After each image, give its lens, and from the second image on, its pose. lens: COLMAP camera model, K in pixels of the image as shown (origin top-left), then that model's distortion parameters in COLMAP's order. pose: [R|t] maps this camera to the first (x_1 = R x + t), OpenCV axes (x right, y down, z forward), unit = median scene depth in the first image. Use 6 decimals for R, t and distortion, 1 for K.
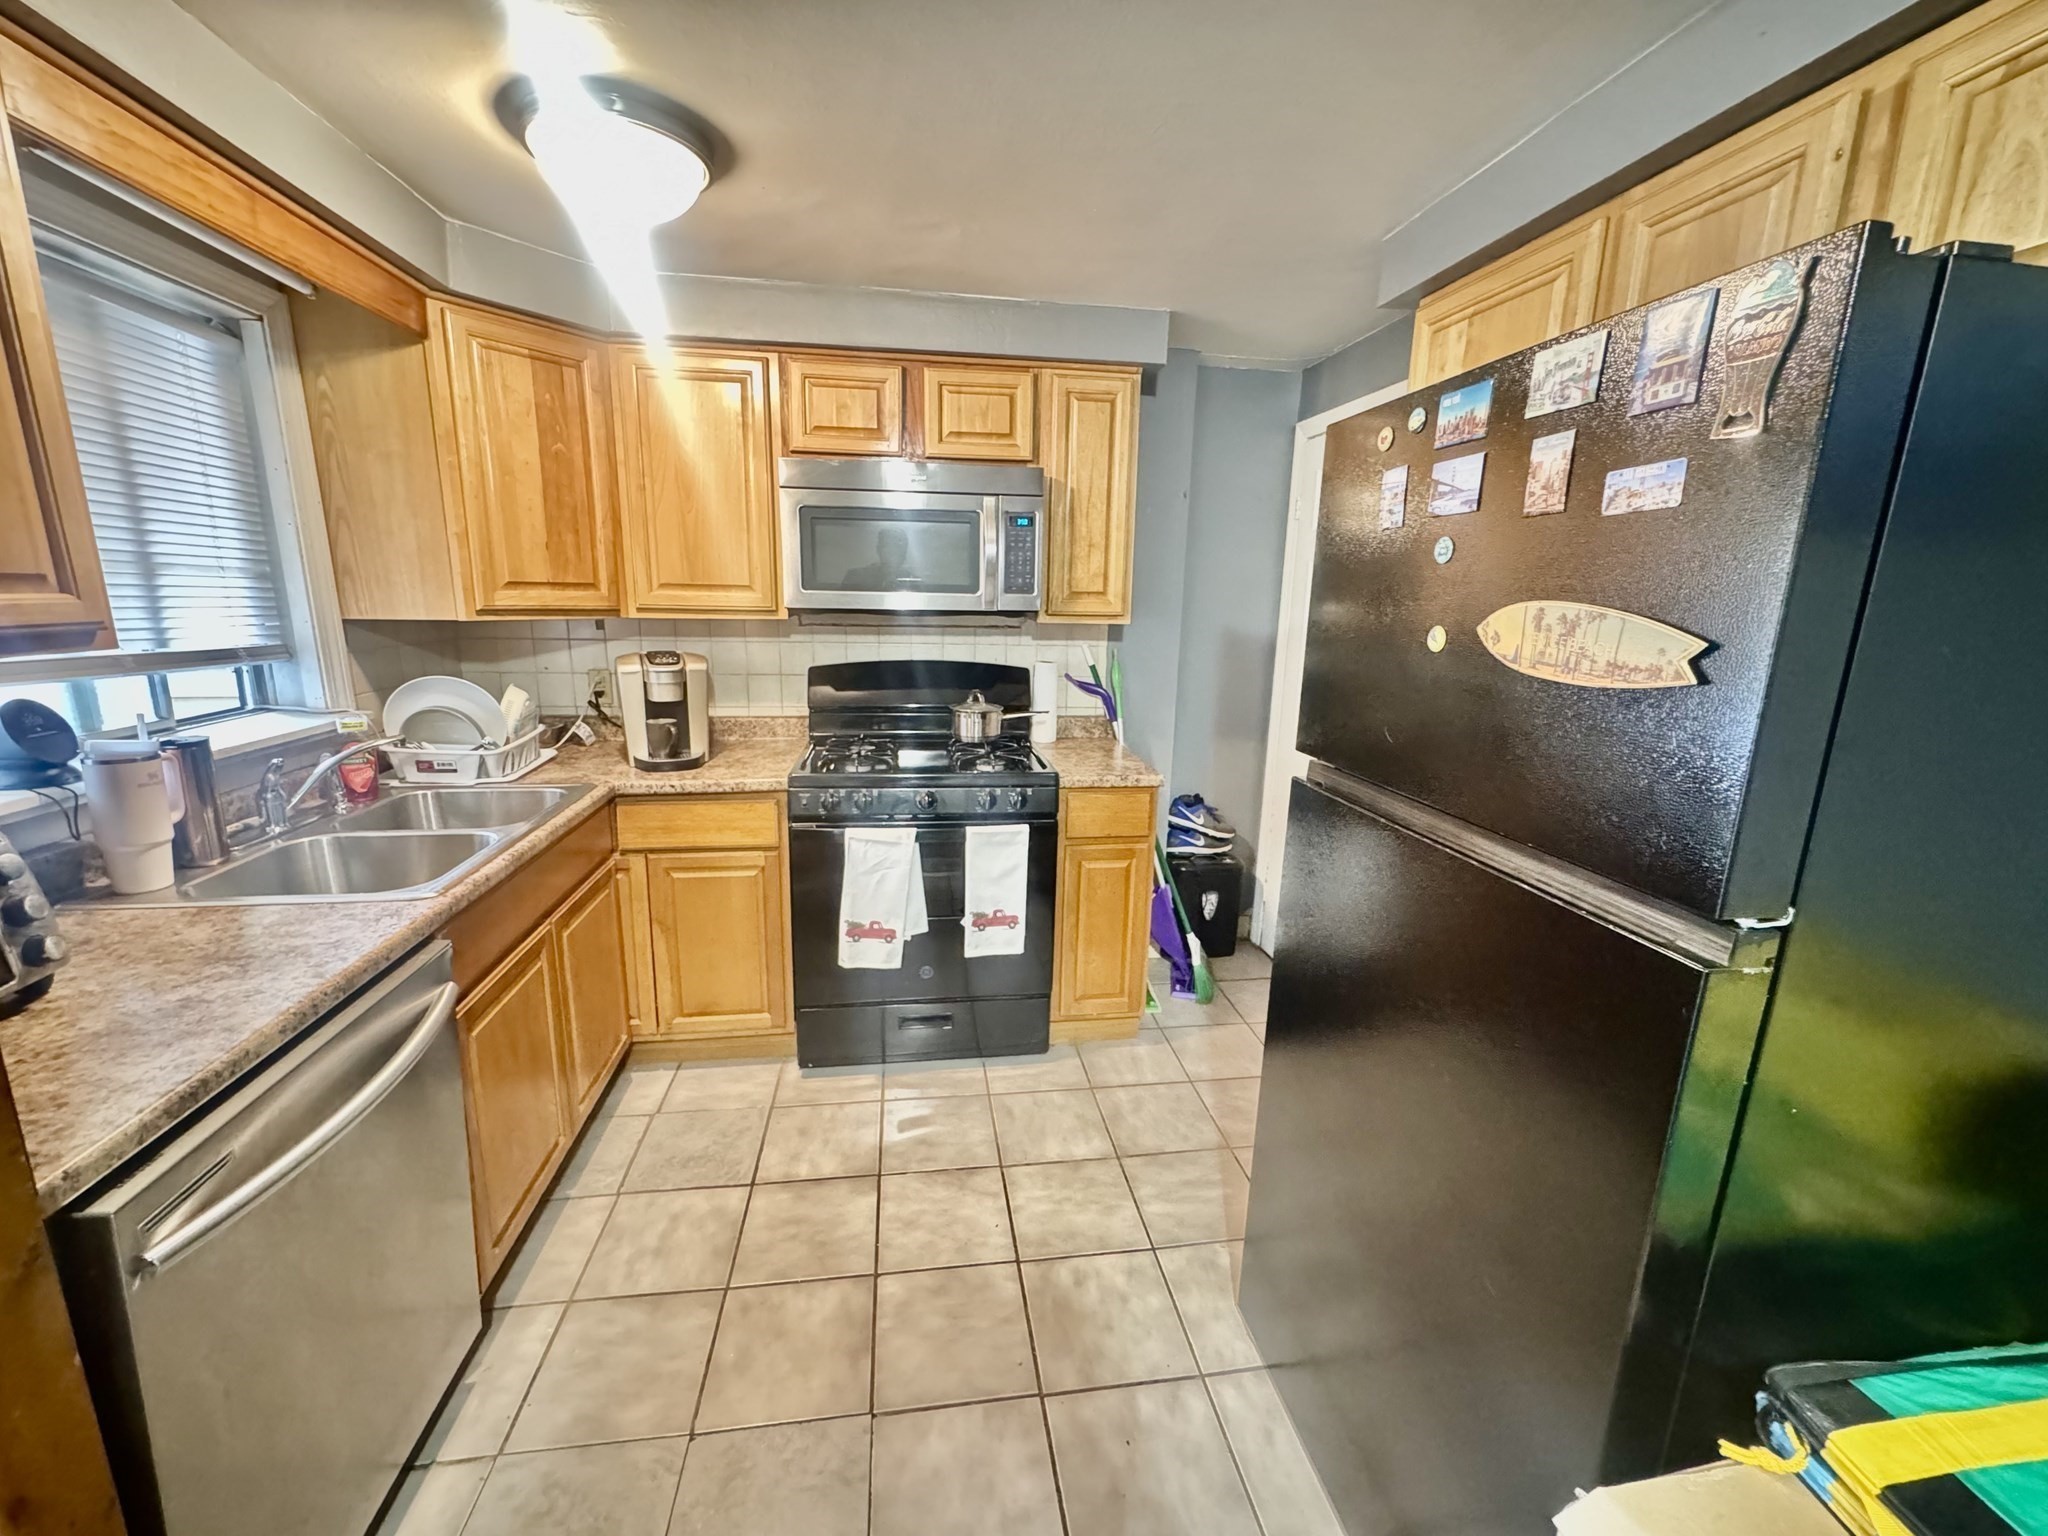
lens RADIAL K [[819.0, 0, 1019.6], [0, 819.0, 765.7], [0, 0, 1]] dist [-0.001192, 0.000377]
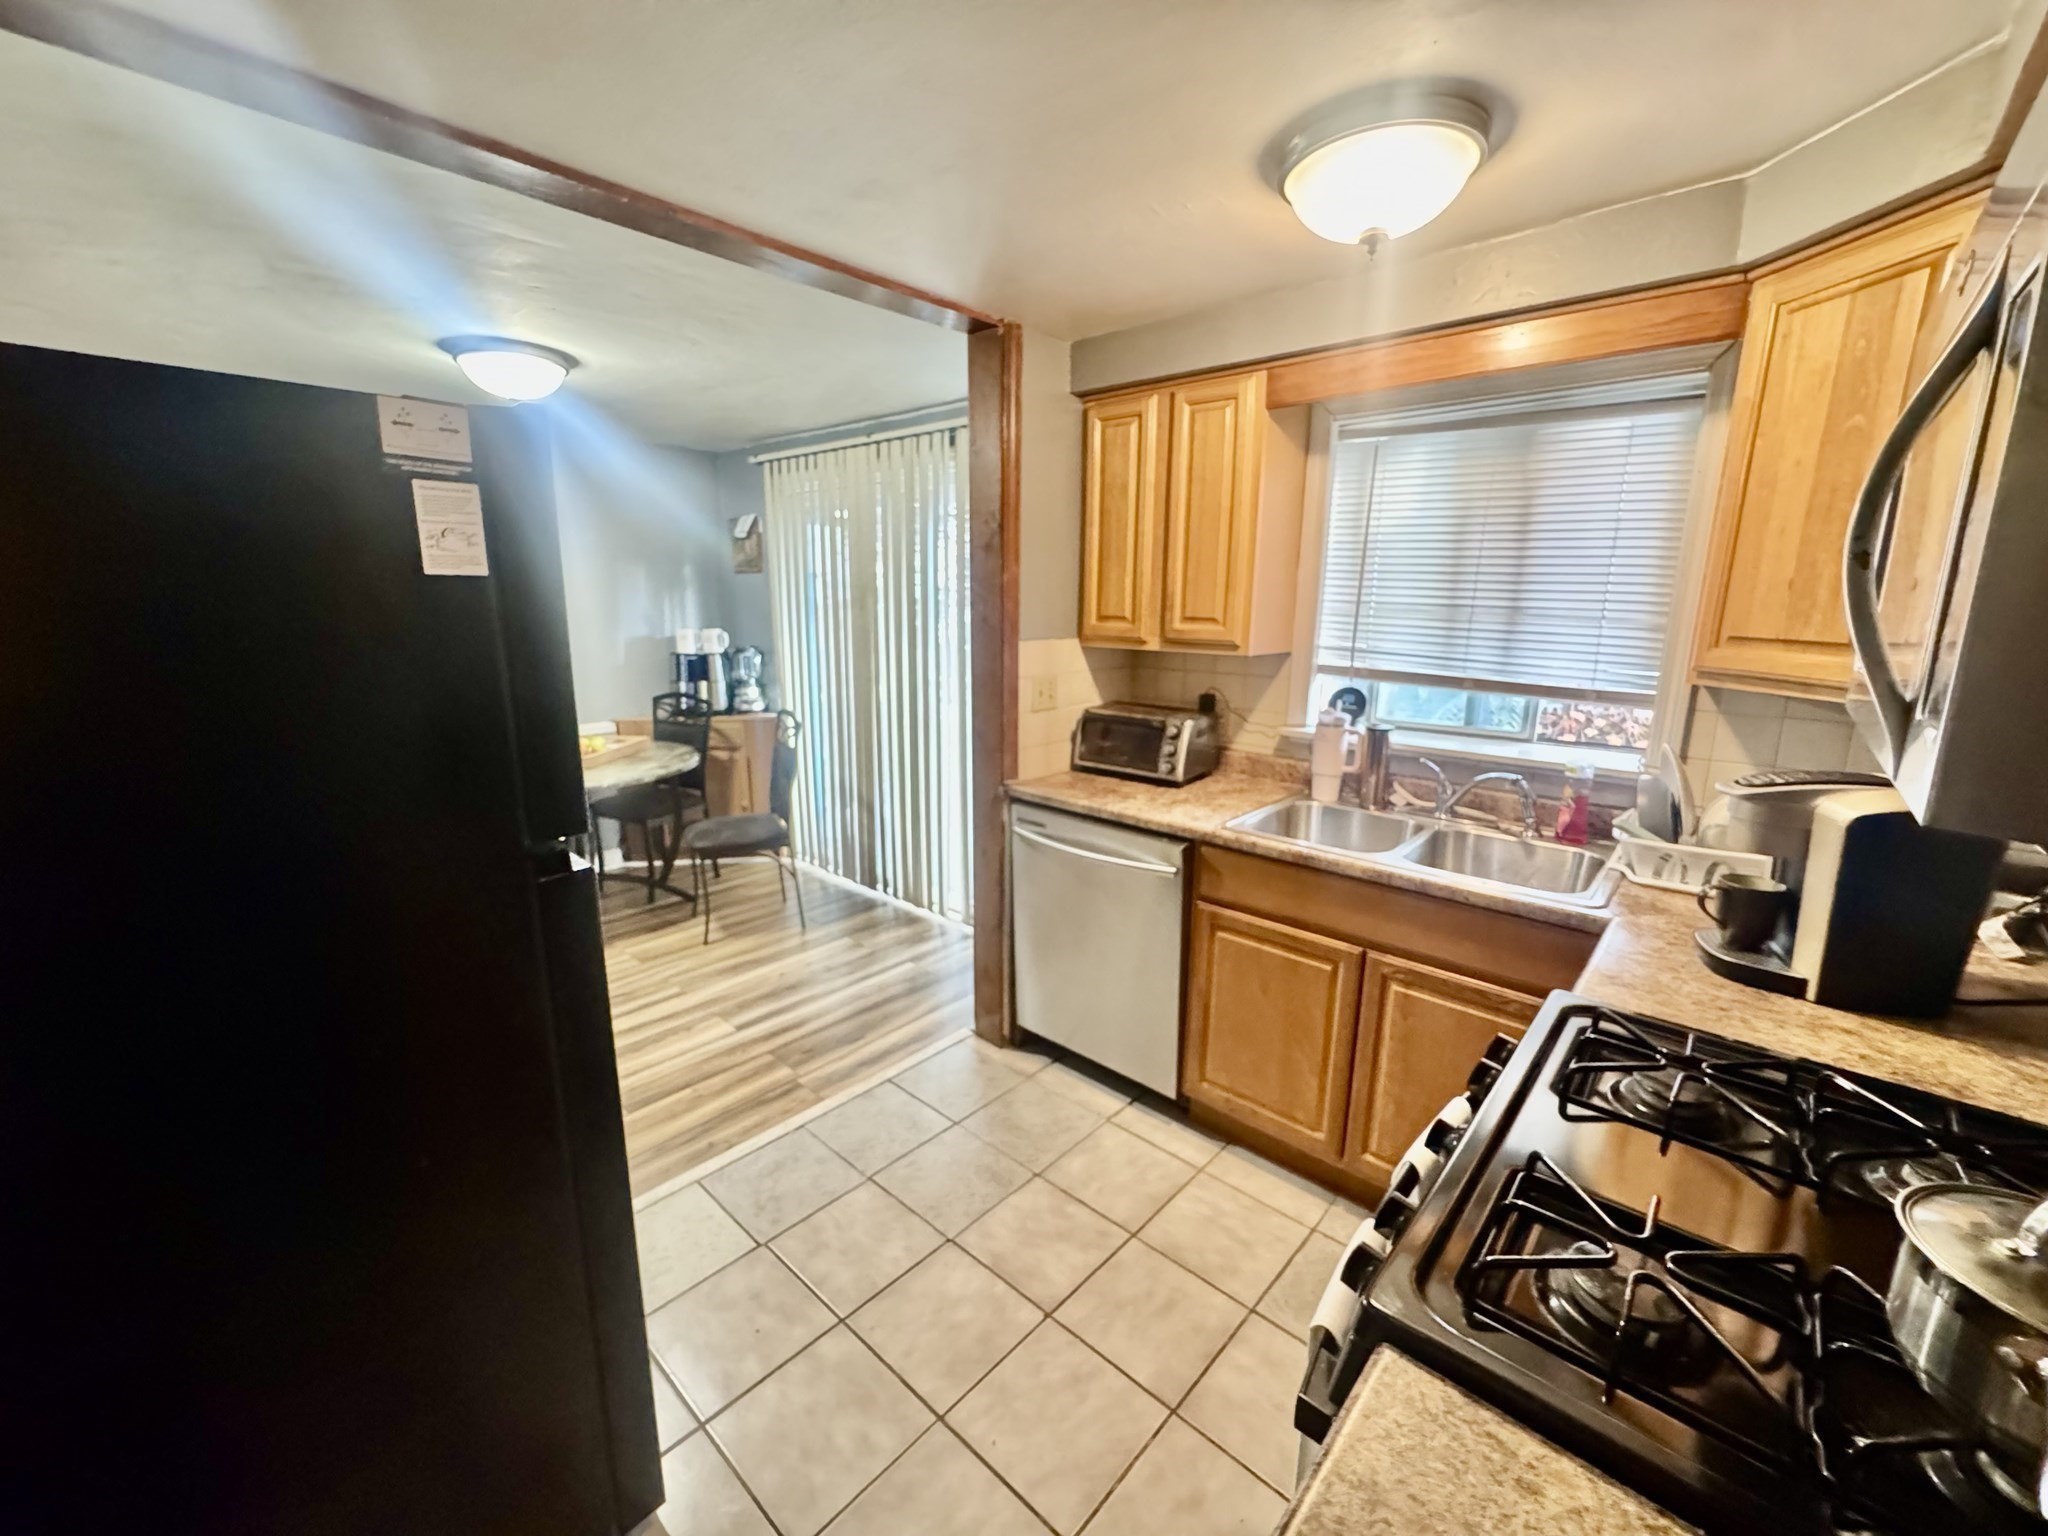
lens RADIAL K [[819.0, 0, 1019.6], [0, 819.0, 765.7], [0, 0, 1]] dist [-0.001192, 0.000377]
pose [[-0.772233, 0.104742, -0.626646, 0.360441], [-0.158724, 0.923236, 0.349916, -0.298726], [0.615194, 0.369680, -0.696328, 1.269242]]
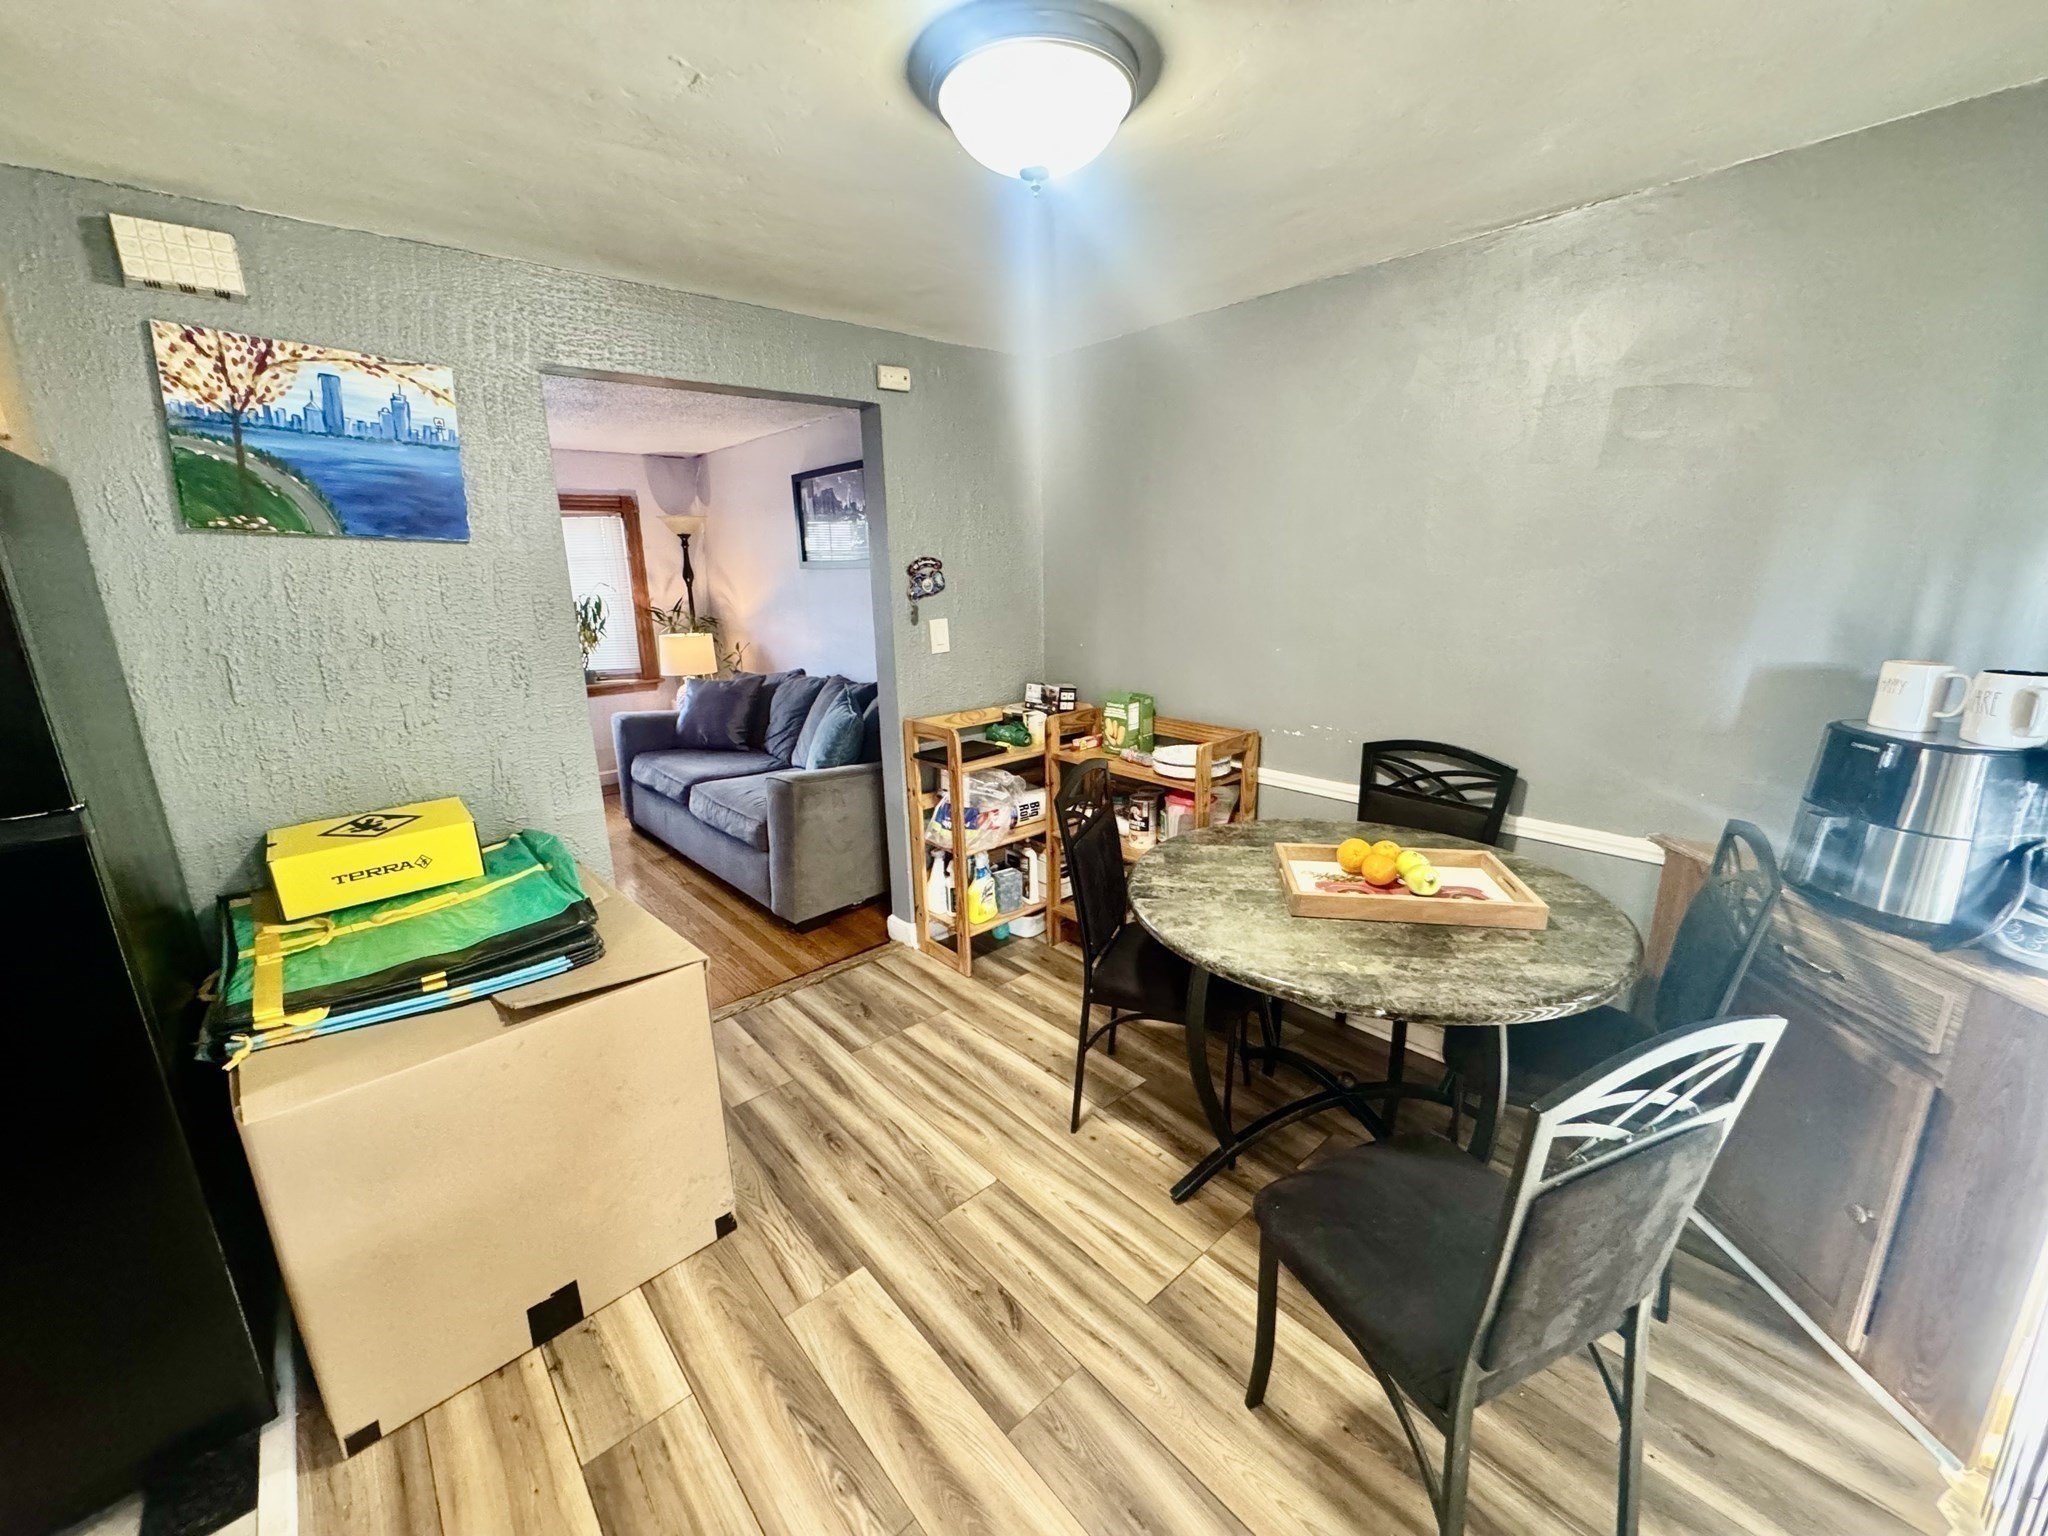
lens RADIAL K [[819.0, 0, 1019.6], [0, 819.0, 765.7], [0, 0, 1]] dist [-0.001192, 0.000377]
pose [[-0.547700, -0.211948, 0.809384, -0.566539], [0.190066, 0.910572, 0.367061, -0.059959], [-0.814800, 0.354875, -0.458436, 0.049837]]
